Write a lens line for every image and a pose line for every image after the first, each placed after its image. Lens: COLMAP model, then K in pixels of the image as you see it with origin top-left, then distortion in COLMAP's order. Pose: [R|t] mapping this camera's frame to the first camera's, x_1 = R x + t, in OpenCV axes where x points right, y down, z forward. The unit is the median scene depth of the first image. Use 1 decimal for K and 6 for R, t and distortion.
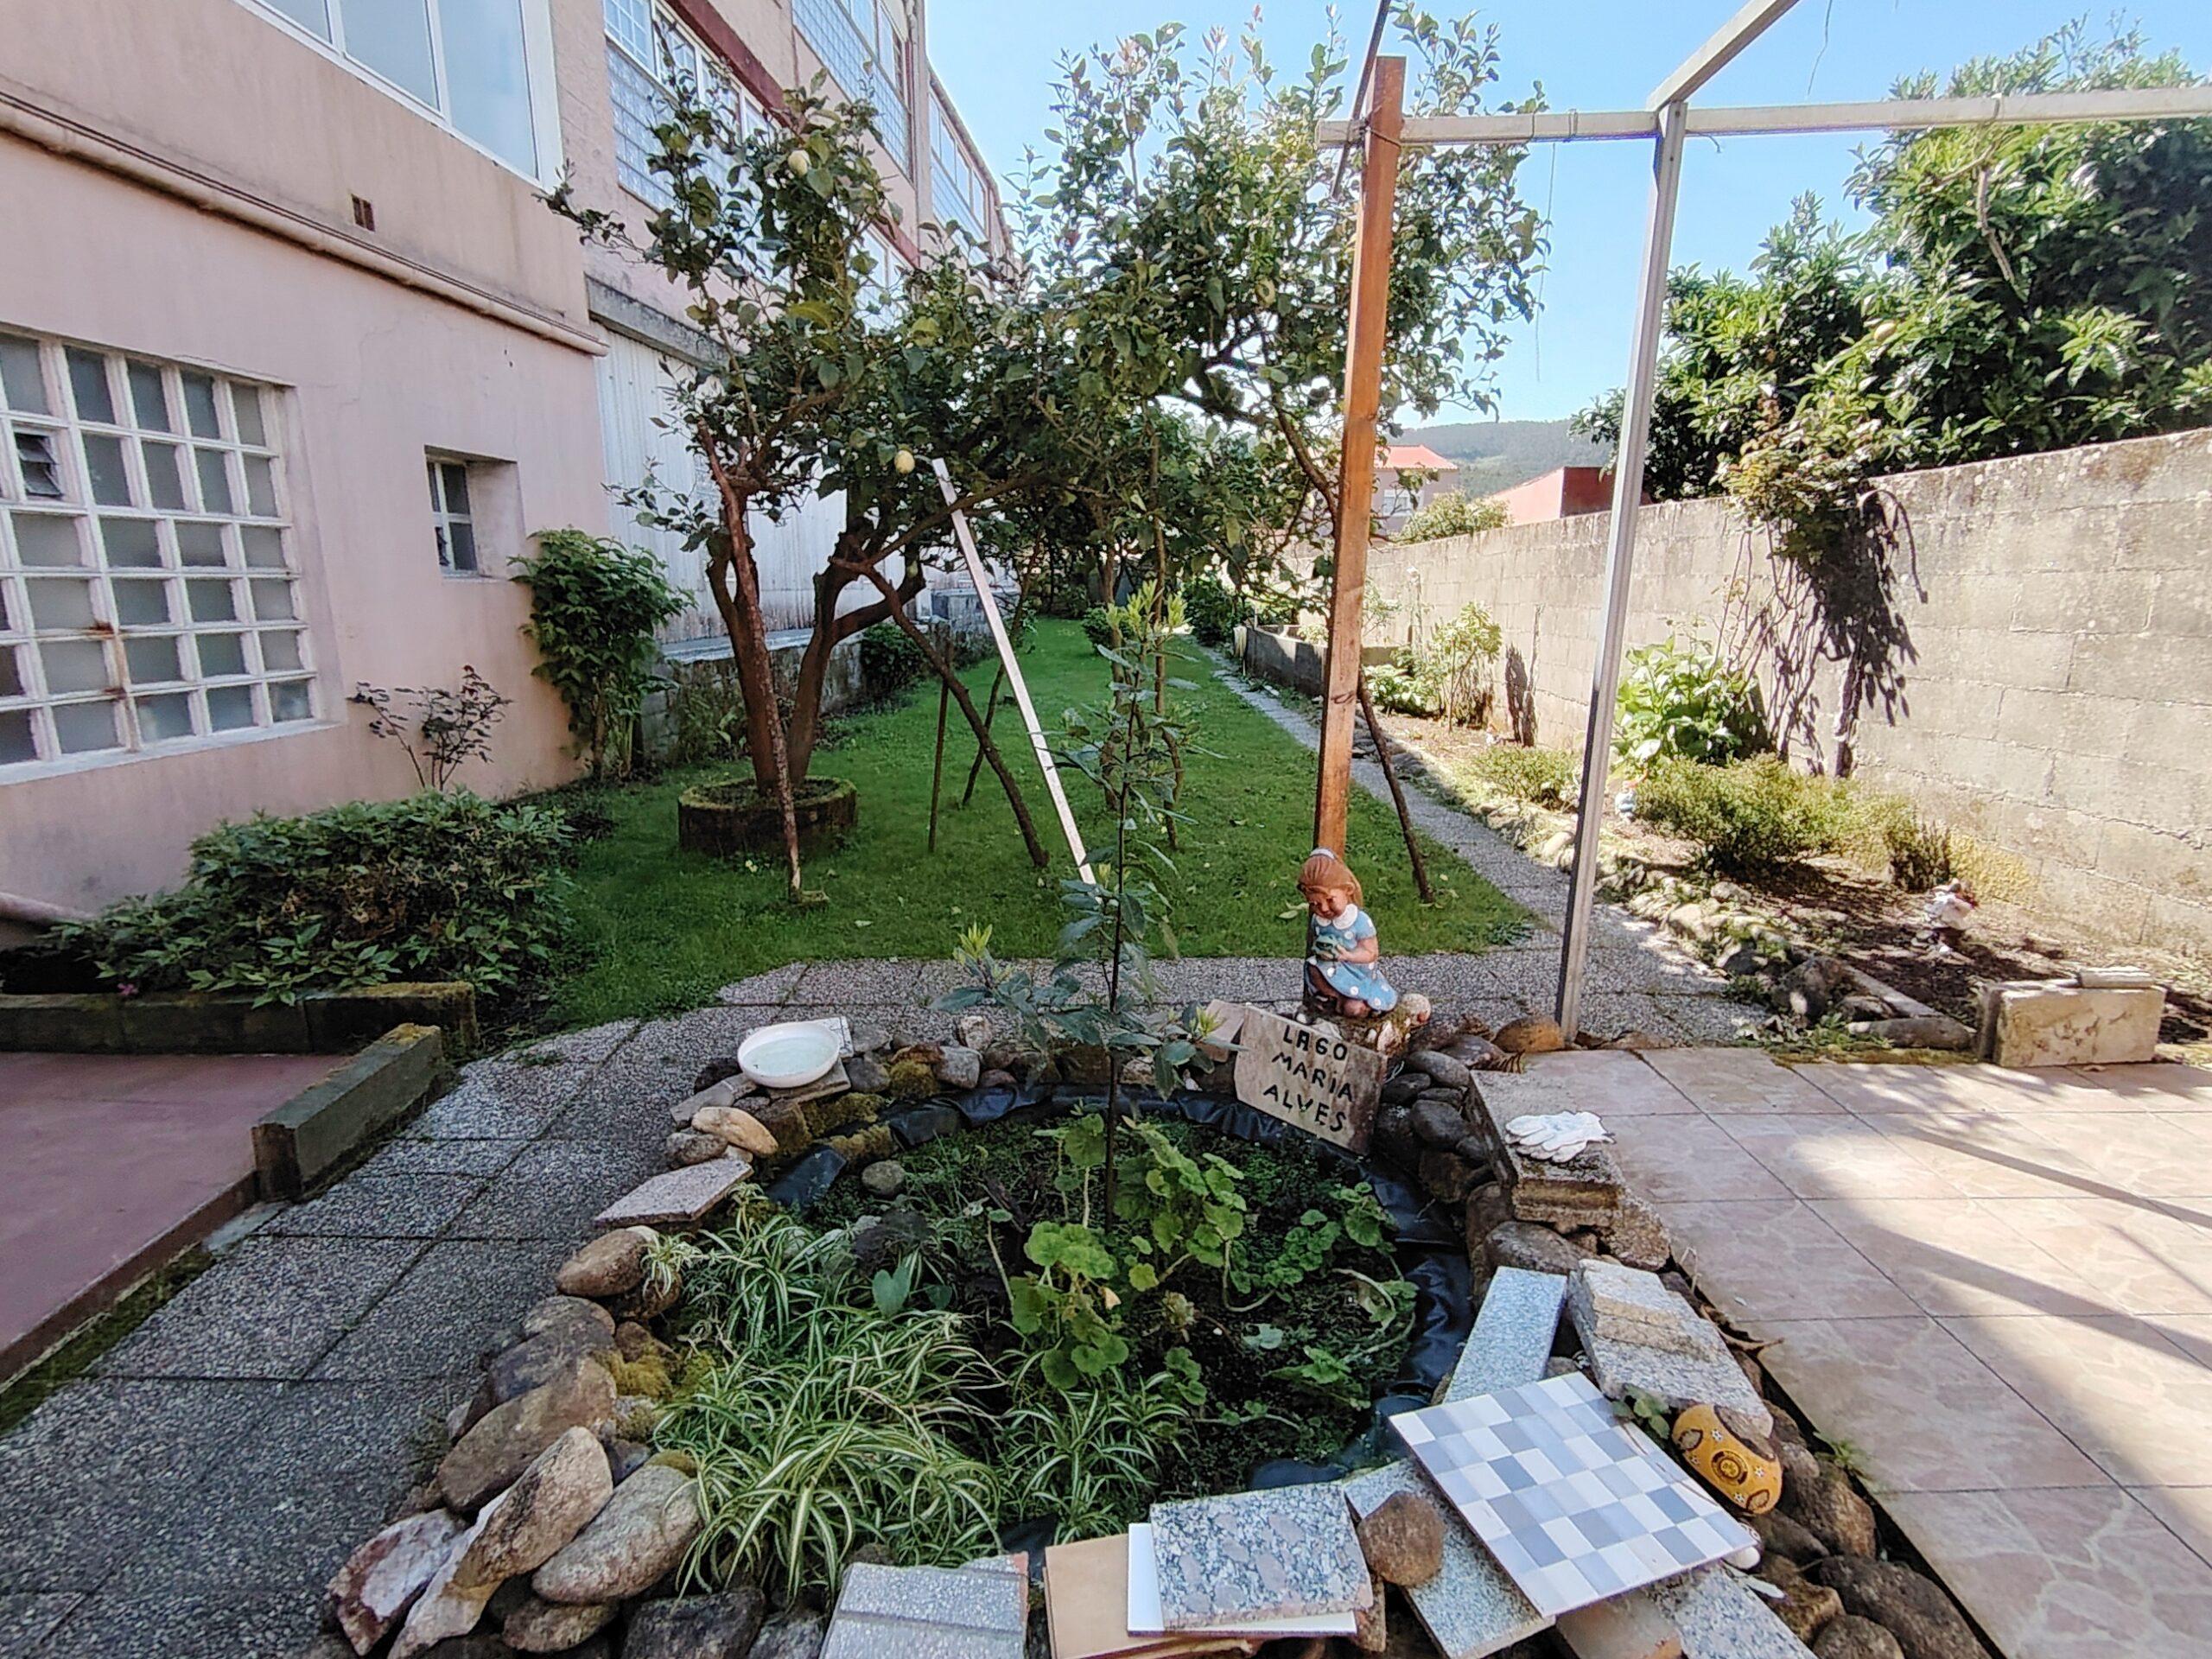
lens RADIAL K [[1050.1, 0, 1111.7], [0, 1050.1, 827.1], [0, 0, 1]] dist [0.006123, 0.001071]
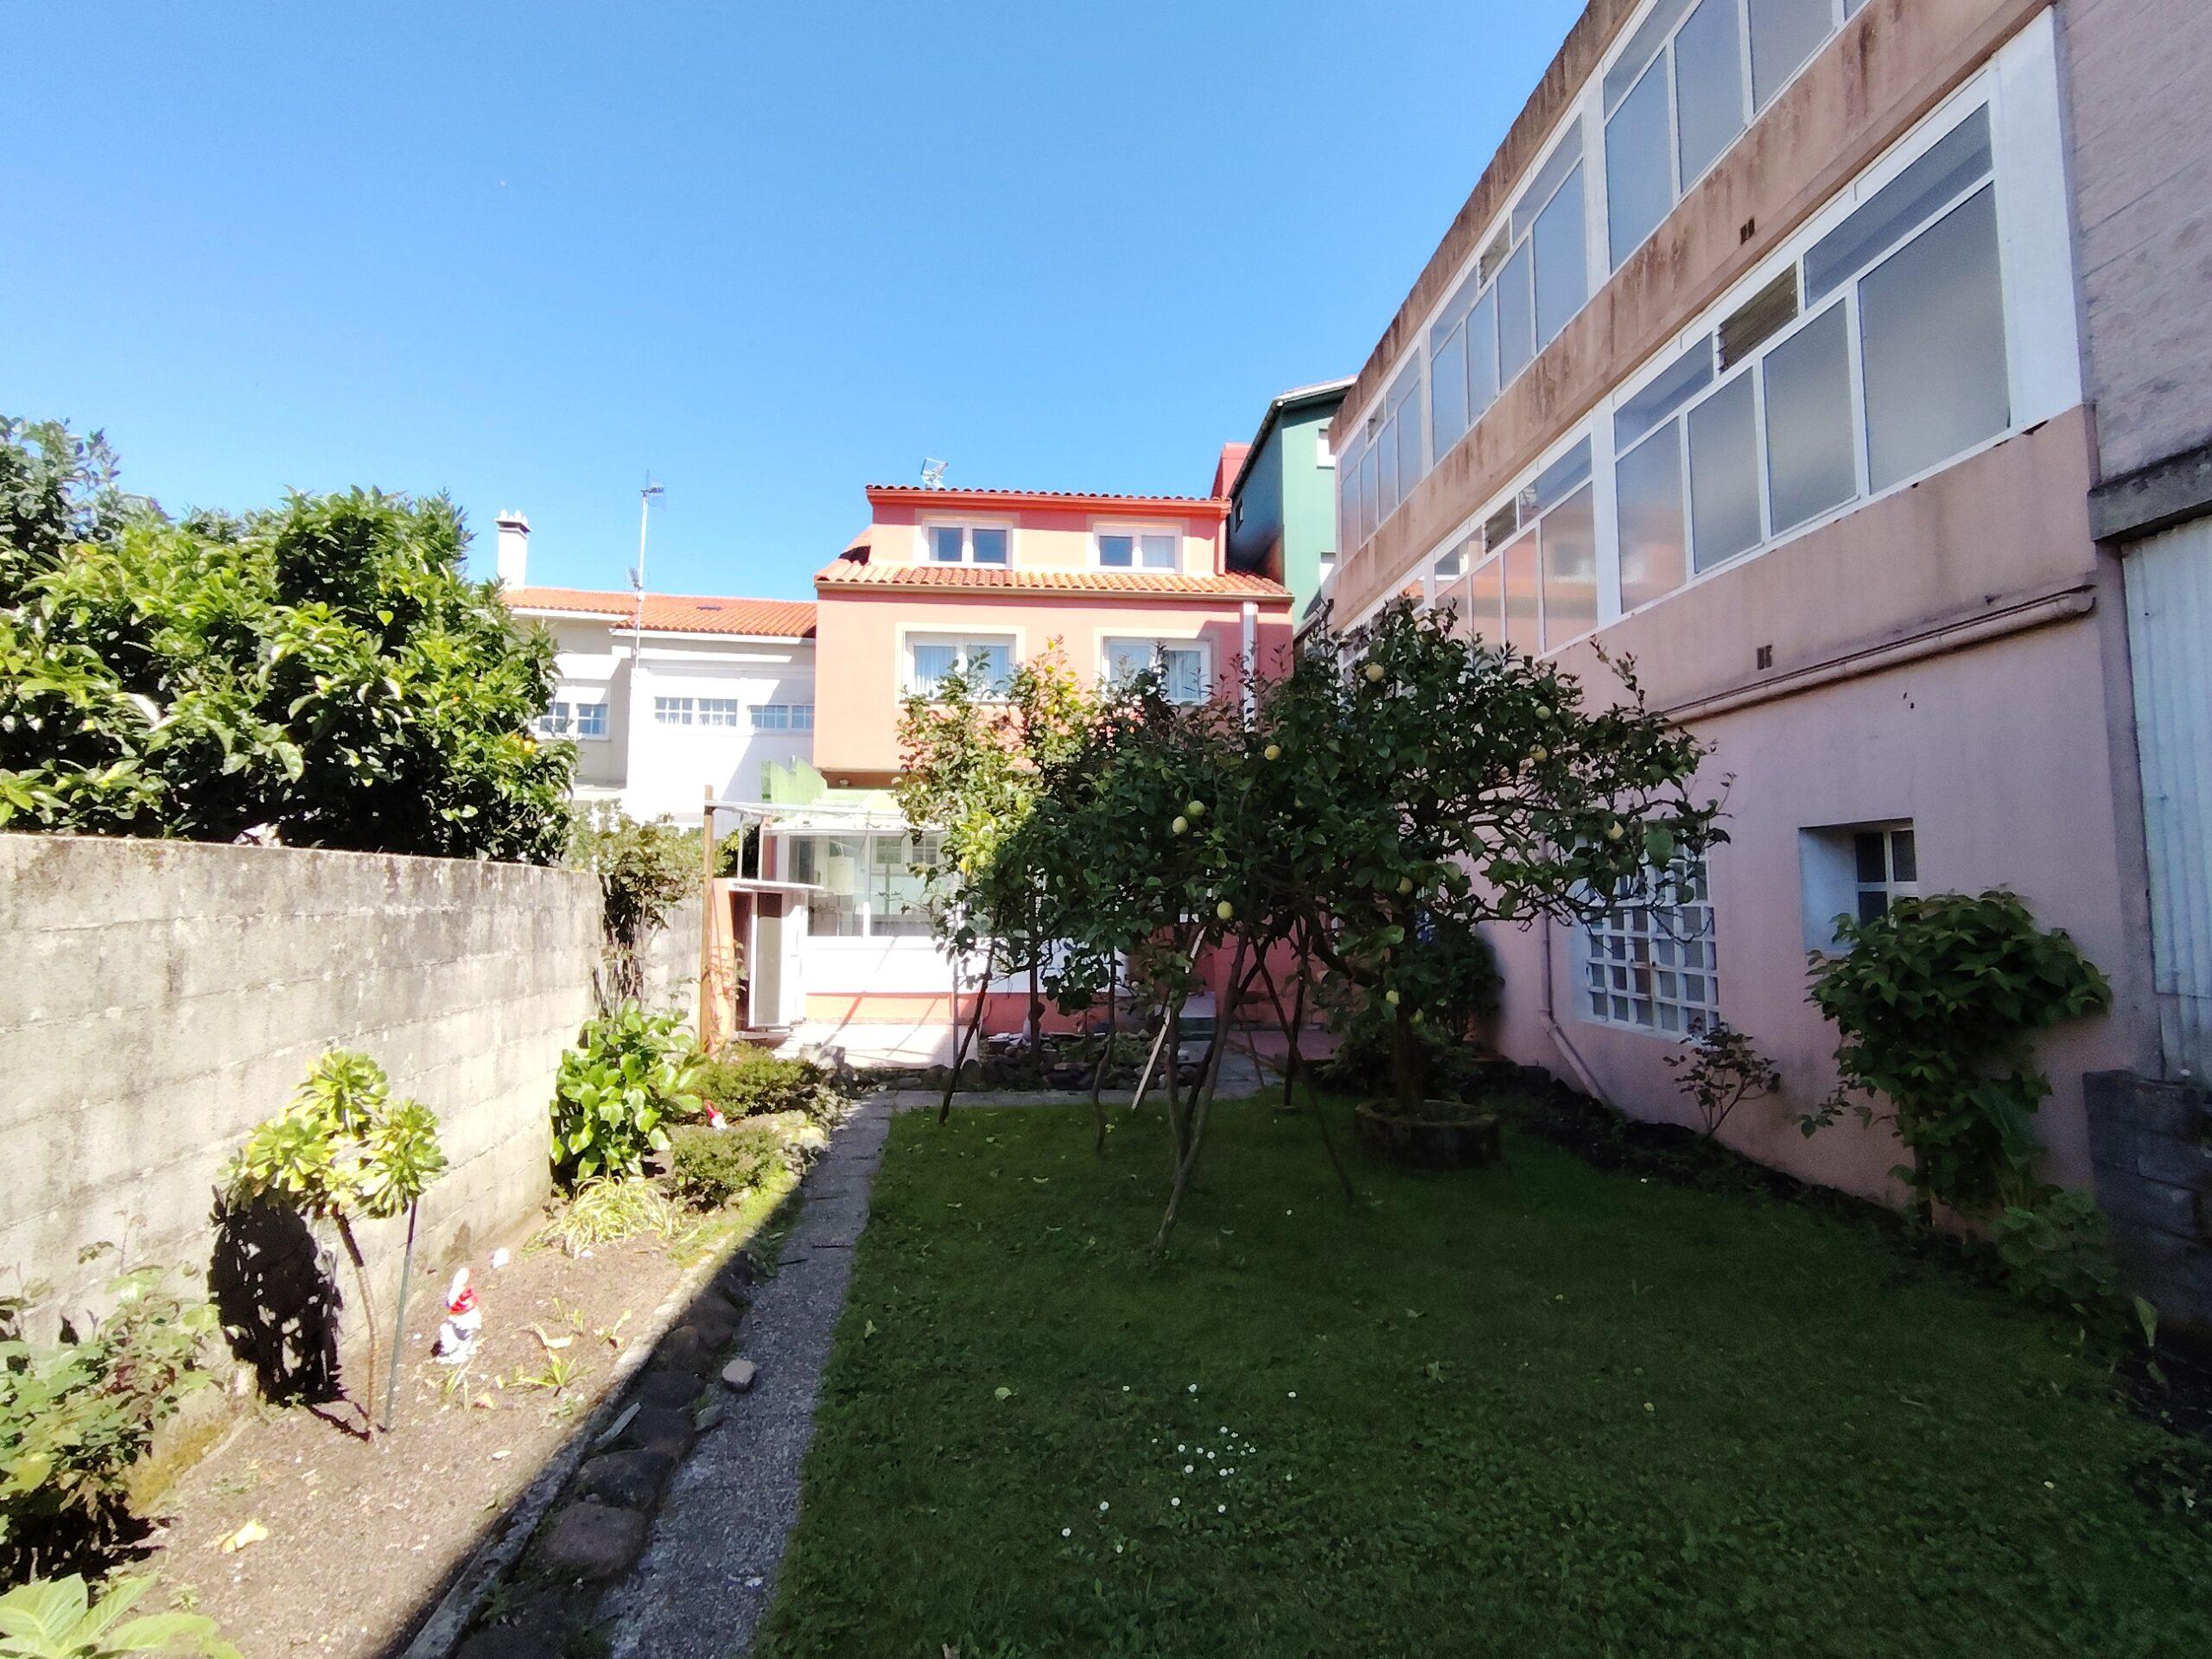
lens RADIAL K [[1050.1, 0, 1106.5], [0, 1050.1, 820.1], [0, 0, 1]] dist [0.006123, 0.001071]
pose [[-0.992597, -0.009329, -0.121095, 0.052558], [-0.027831, 0.987986, 0.152014, -0.144258], [0.118222, 0.154259, -0.980932, 0.554280]]
